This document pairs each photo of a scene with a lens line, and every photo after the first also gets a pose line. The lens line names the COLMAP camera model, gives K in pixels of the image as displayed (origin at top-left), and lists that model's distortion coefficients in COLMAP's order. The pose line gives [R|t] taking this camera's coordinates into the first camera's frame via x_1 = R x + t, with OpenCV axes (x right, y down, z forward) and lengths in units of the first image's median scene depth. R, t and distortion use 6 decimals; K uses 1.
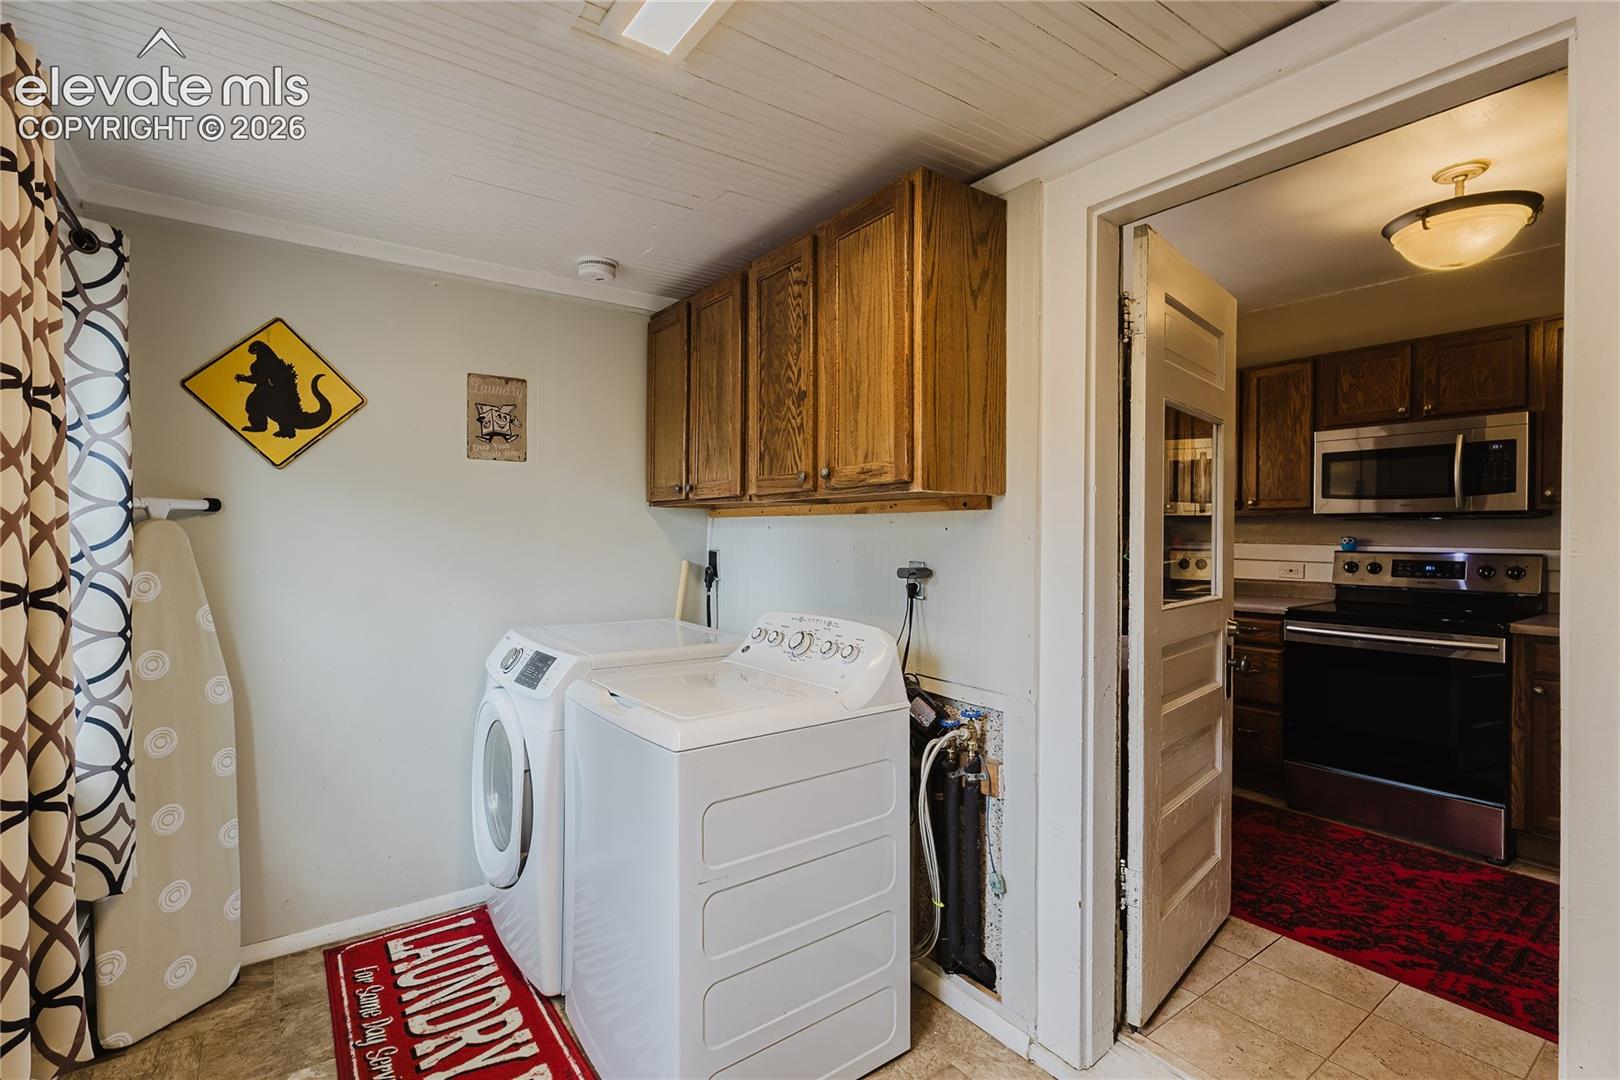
lens RADIAL K [[742.4, 0, 798.9], [0, 742.4, 540.9], [0, 0, 1]] dist [-0.001516, 0.002069]
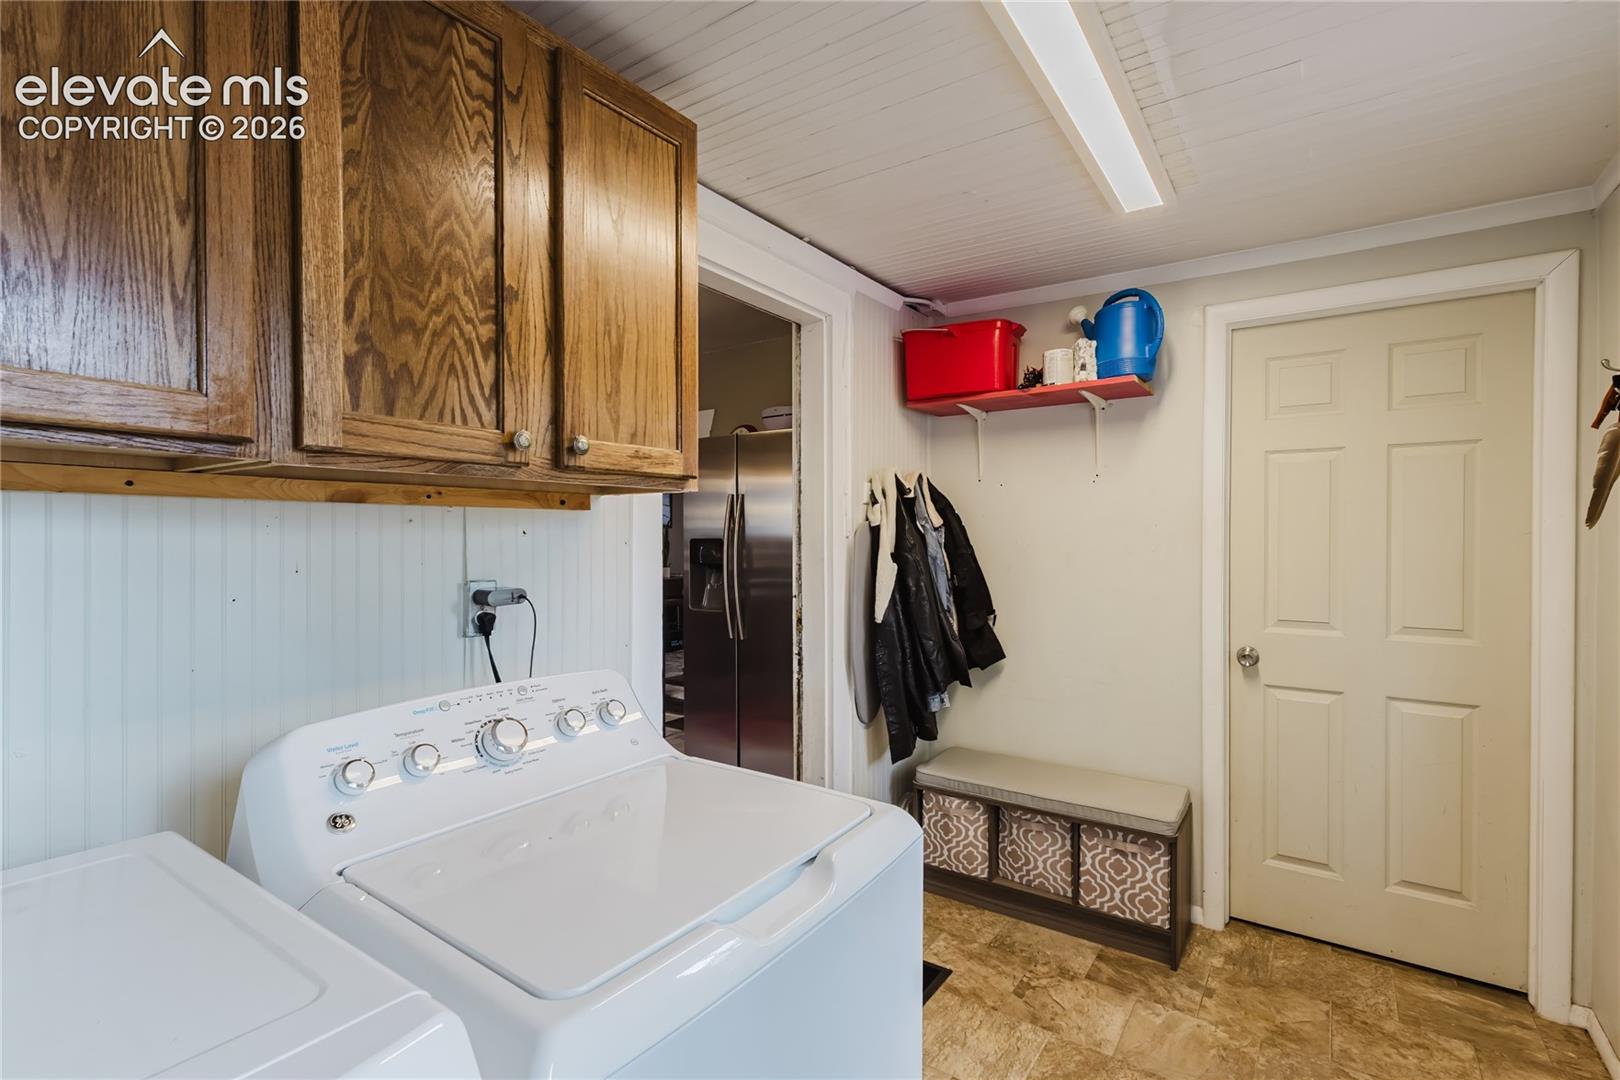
lens RADIAL K [[742.4, 0, 811.2], [0, 742.4, 540.6], [0, 0, 1]] dist [-0.001516, 0.002069]
pose [[-0.336500, -0.012854, 0.941596, -0.989682], [0.005222, 0.999866, 0.015516, -0.029061], [-0.941669, 0.010138, -0.336388, 1.606479]]
